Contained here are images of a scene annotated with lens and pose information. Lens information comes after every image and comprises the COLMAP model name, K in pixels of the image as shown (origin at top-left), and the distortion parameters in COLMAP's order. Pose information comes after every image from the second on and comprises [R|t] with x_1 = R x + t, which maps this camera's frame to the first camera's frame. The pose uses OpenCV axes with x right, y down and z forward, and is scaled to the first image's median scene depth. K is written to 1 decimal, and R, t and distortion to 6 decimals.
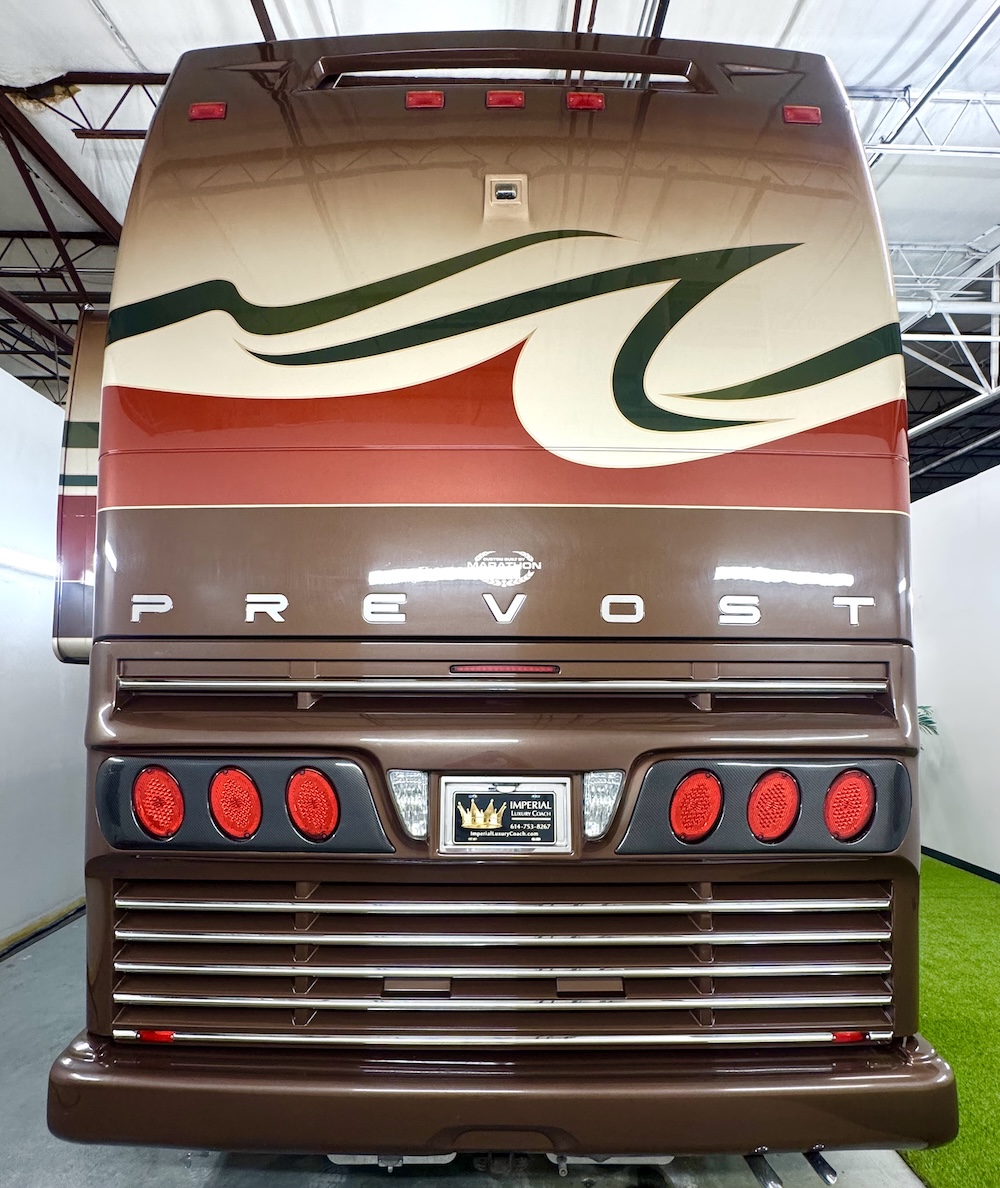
lens RADIAL K [[604.7, 0, 498.3], [0, 604.7, 660.0], [0, 0, 1]] dist [0.001459, 0.000909]
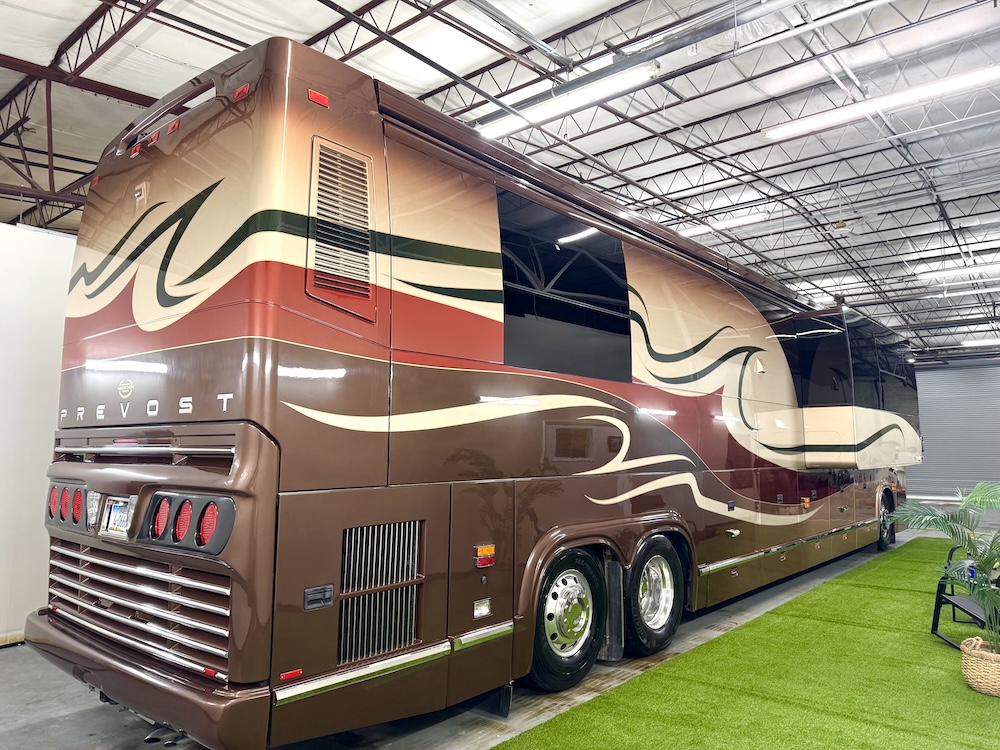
lens RADIAL K [[701.5, 0, 500.3], [0, 701.5, 377.5], [0, 0, 1]] dist [0.045536, -0.063587]
pose [[0.761591, -0.068320, -0.644447, 2.327642], [0.027498, 0.996939, -0.073193, 0.009297], [0.647475, 0.038022, 0.761138, 0.051896]]
